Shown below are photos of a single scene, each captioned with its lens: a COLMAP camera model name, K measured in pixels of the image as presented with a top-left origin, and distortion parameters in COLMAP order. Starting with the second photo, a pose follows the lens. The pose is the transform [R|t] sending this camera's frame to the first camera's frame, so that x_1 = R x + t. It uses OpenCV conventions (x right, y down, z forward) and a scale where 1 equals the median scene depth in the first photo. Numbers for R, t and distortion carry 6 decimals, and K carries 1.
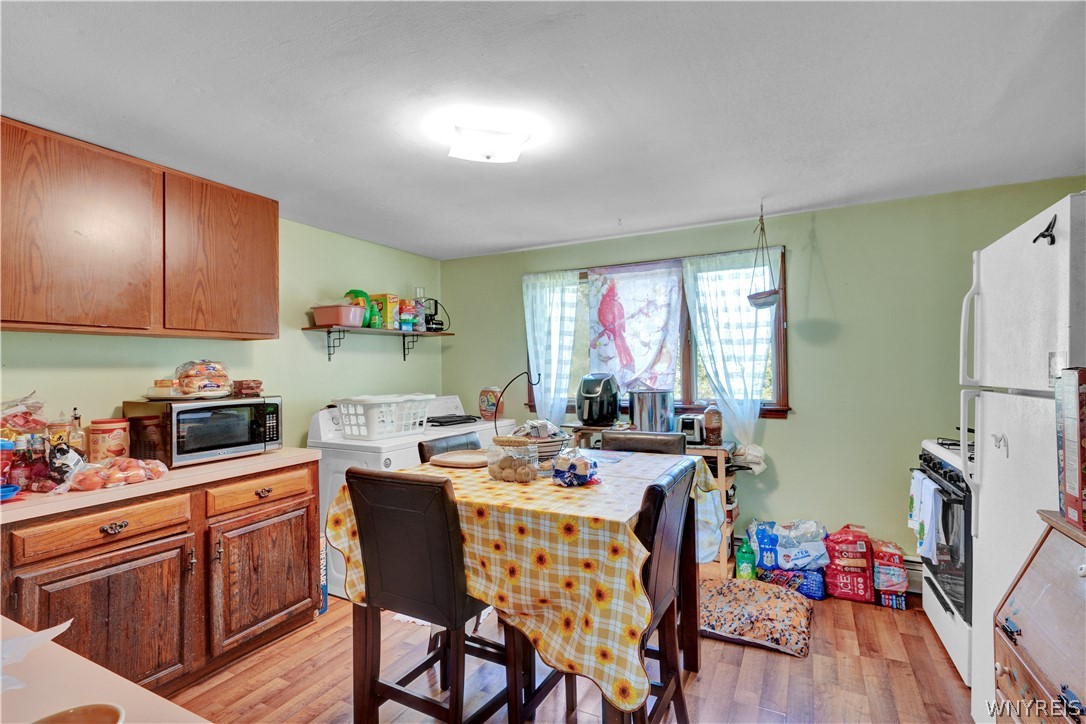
lens RADIAL K [[499.9, 0, 544.2], [0, 499.9, 367.6], [0, 0, 1]] dist [-0.003338, -0.000247]
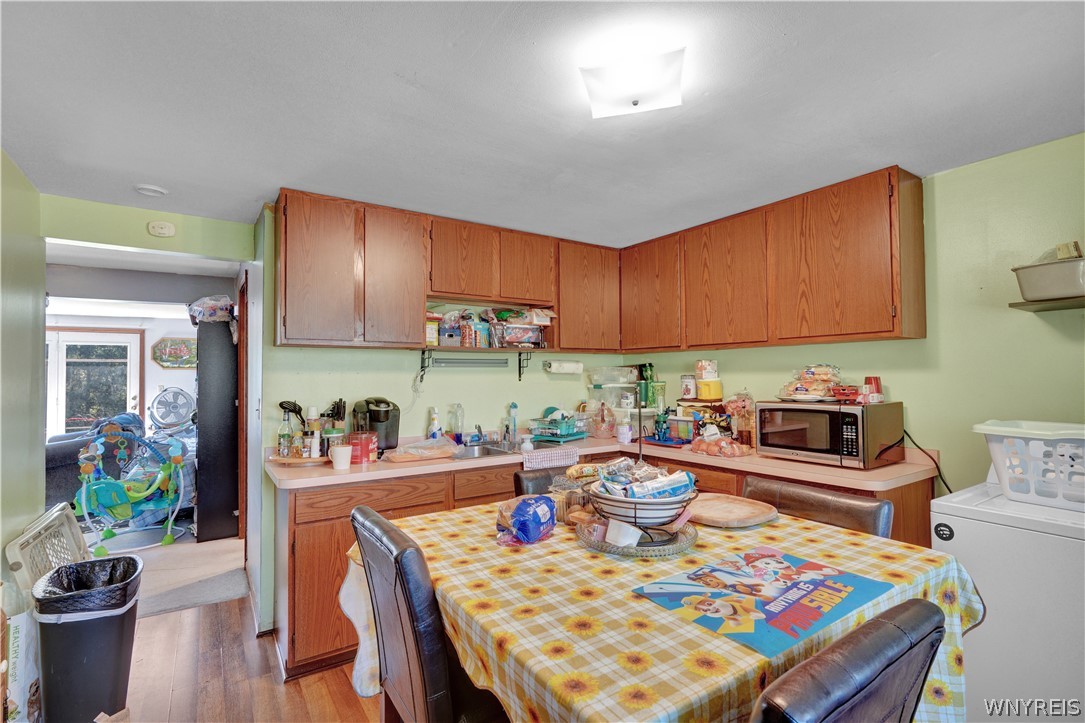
lens RADIAL K [[499.4, 0, 545.0], [0, 499.4, 363.1], [0, 0, 1]] dist [-0.003338, -0.000247]
pose [[-0.488923, -0.002954, -0.872322, 0.489735], [0.019125, 0.999718, -0.014104, -0.013589], [0.872117, -0.023579, -0.488729, 0.981582]]
